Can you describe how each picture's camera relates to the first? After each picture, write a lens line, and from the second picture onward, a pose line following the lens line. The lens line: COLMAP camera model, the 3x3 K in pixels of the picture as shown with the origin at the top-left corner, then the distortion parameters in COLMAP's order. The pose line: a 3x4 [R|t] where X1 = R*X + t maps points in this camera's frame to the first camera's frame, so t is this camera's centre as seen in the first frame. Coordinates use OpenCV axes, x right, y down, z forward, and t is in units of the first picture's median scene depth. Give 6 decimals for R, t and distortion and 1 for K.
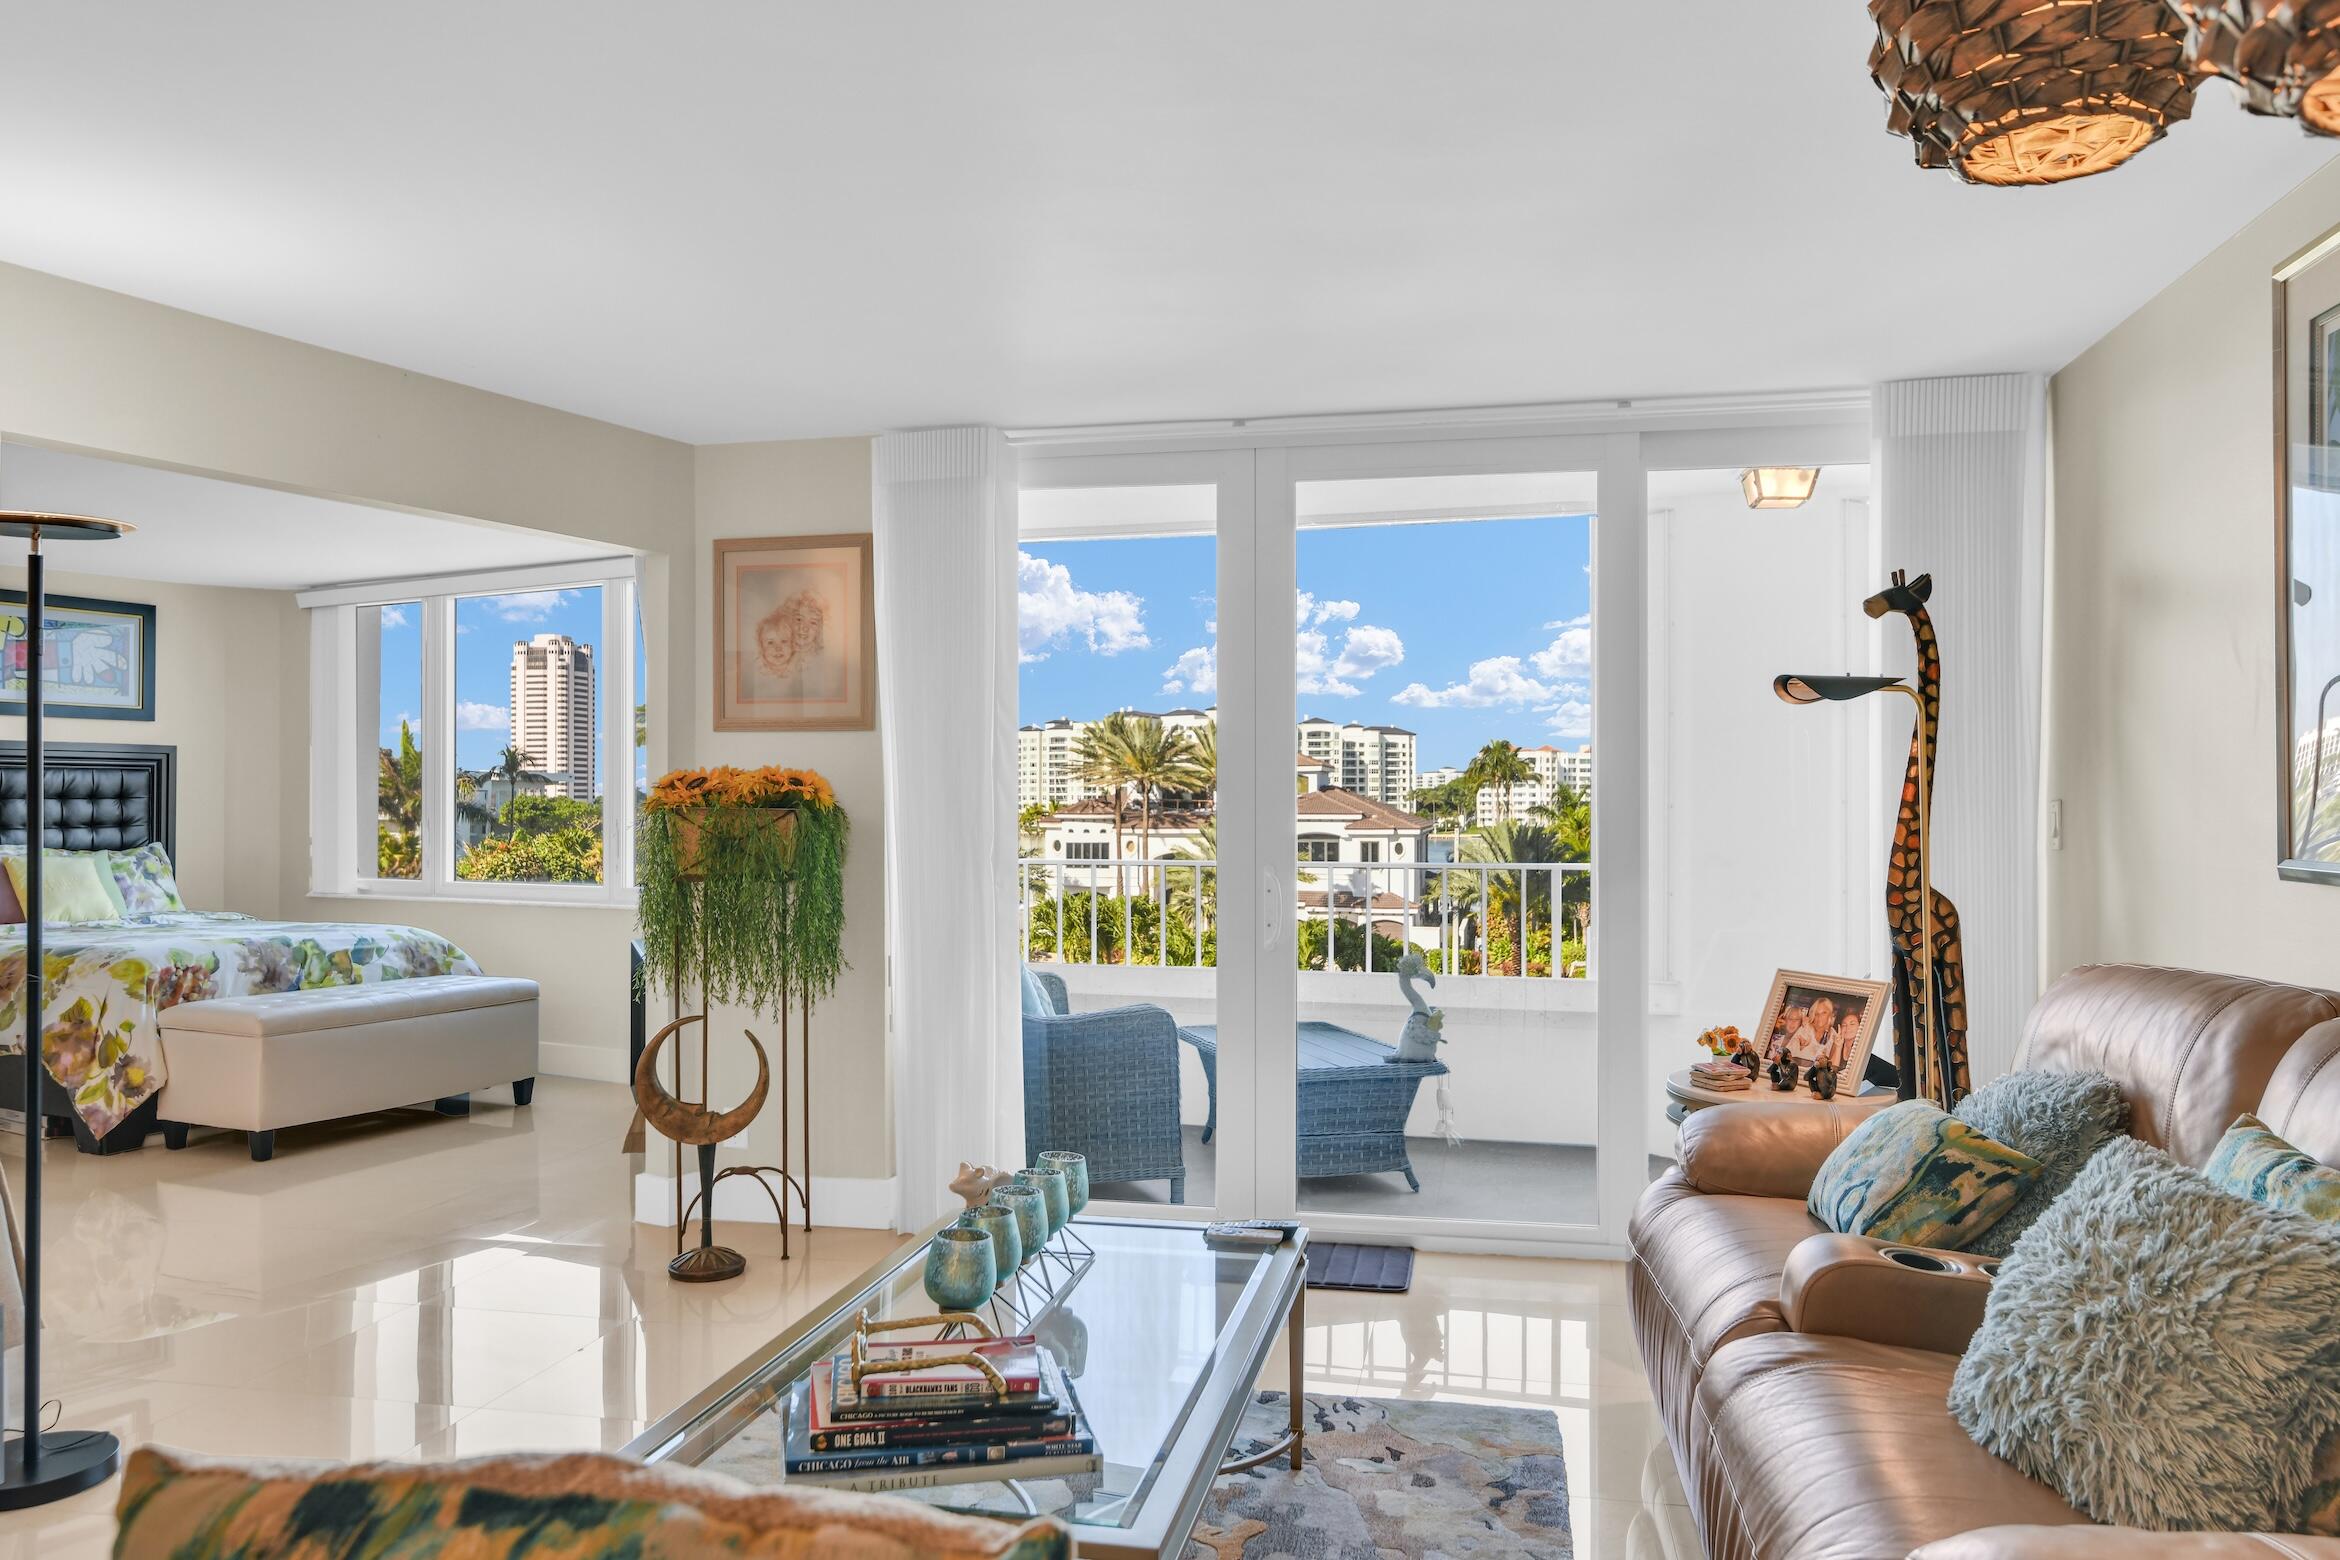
lens RADIAL K [[1656.6, 0, 1170.0], [0, 1656.6, 780.0], [0, 0, 1]] dist [-0.002791, -0.000534]
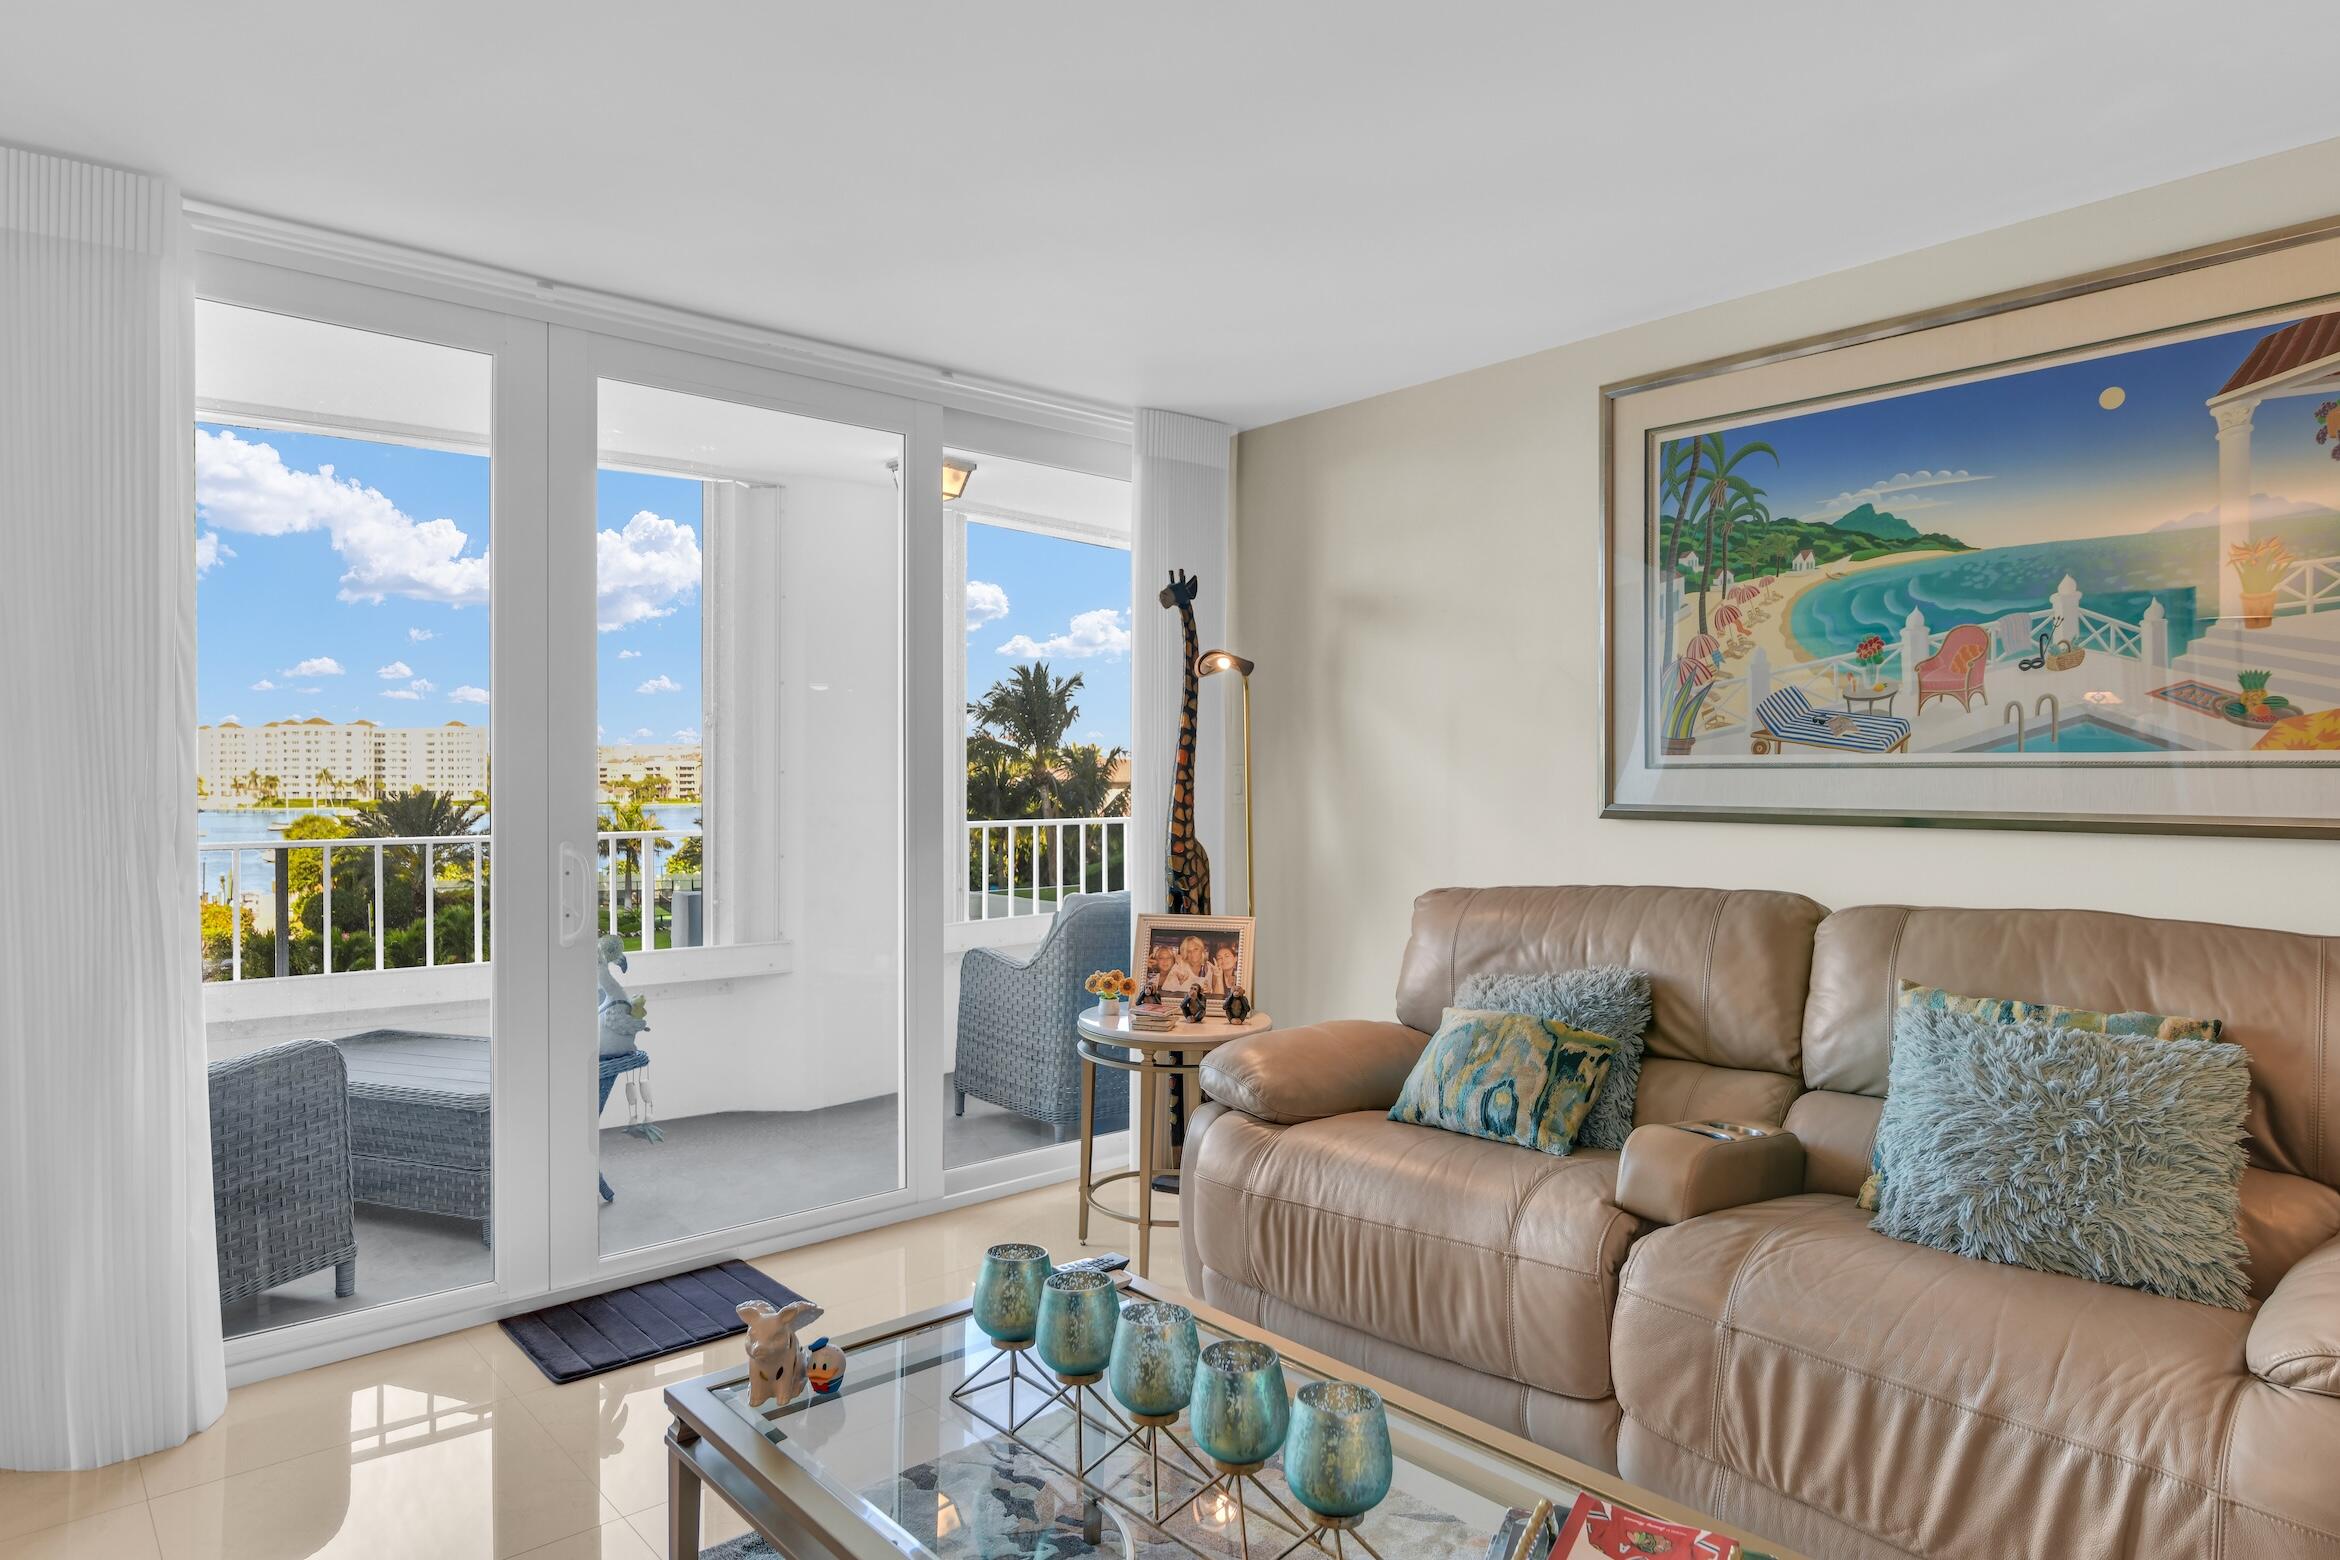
lens RADIAL K [[1375.8, 0, 1135.3], [0, 1375.8, 764.0], [0, 0, 1]] dist [-0.008183, -0.001621]
pose [[0.600774, 0.004819, 0.799404, -0.350234], [-0.008747, 0.999962, 0.000546, 0.010923], [-0.799371, -0.007320, 0.600793, 0.413325]]
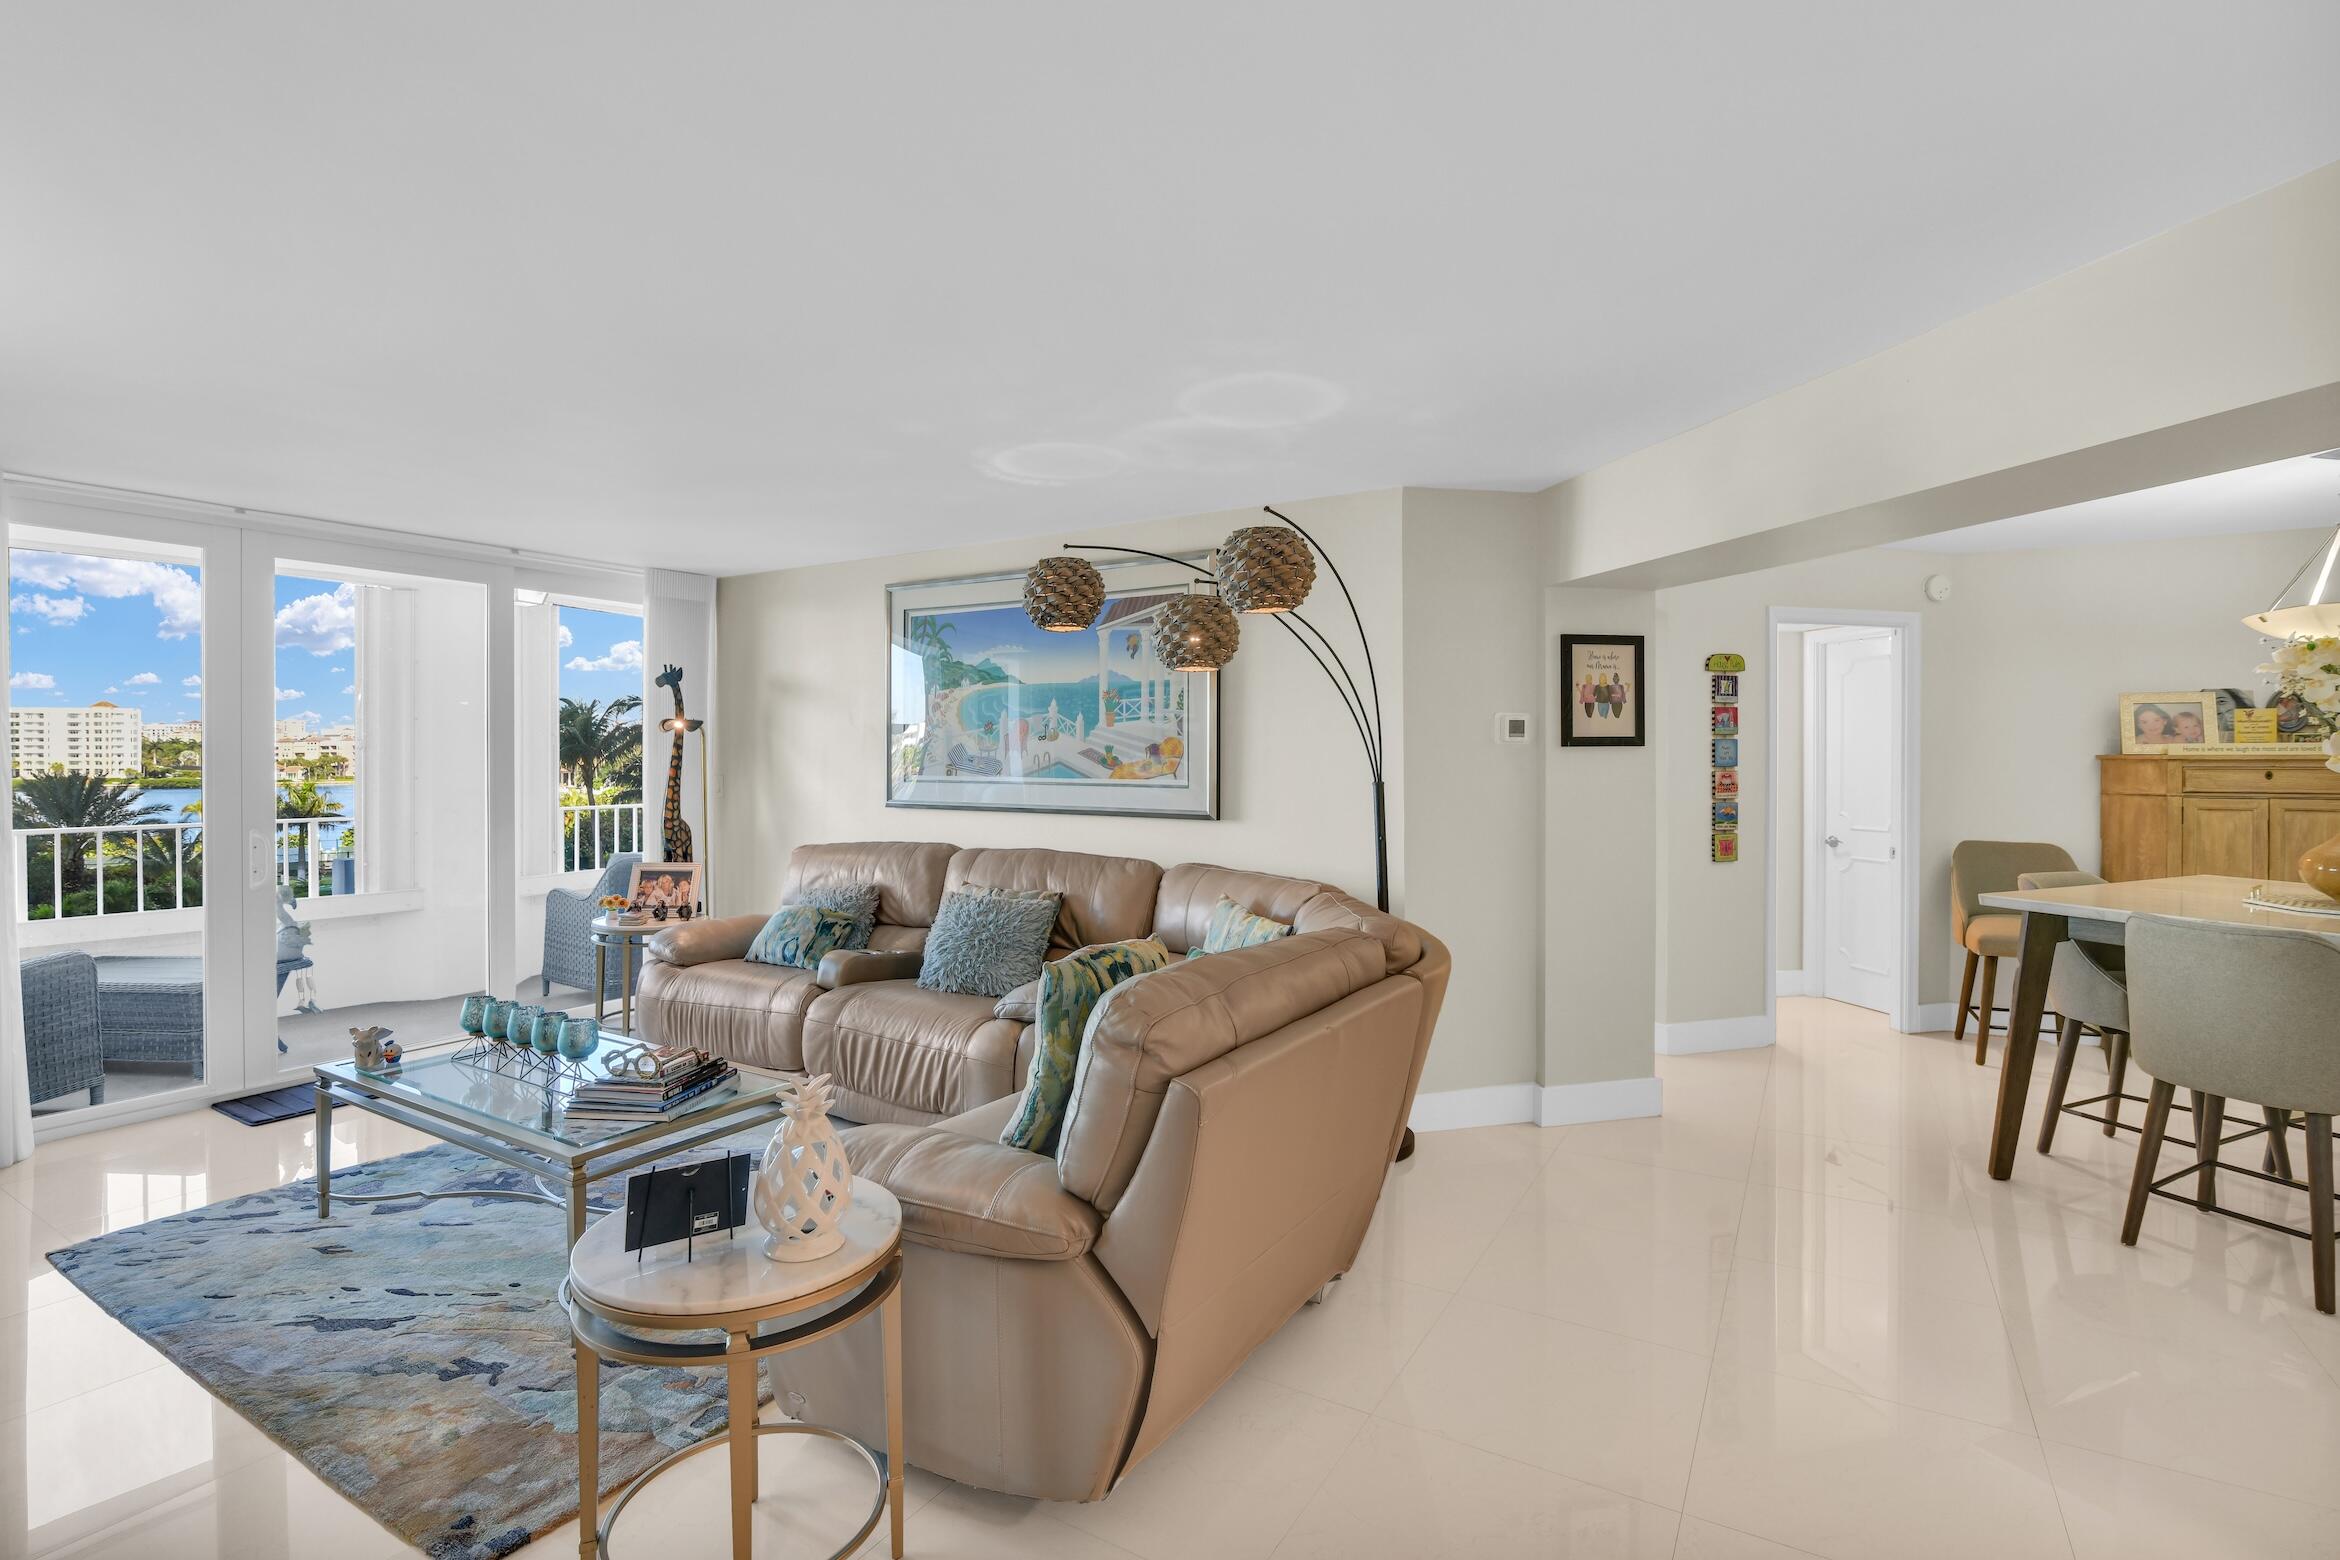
lens RADIAL K [[1136.4, 0, 1173.2], [0, 1136.4, 758.9], [0, 0, 1]] dist [-0.013235, 0.000873]
pose [[0.333707, -0.006594, 0.942654, -0.647726], [-0.012518, 0.999856, 0.011425, -0.032478], [-0.942594, -0.015612, 0.333577, -0.056467]]
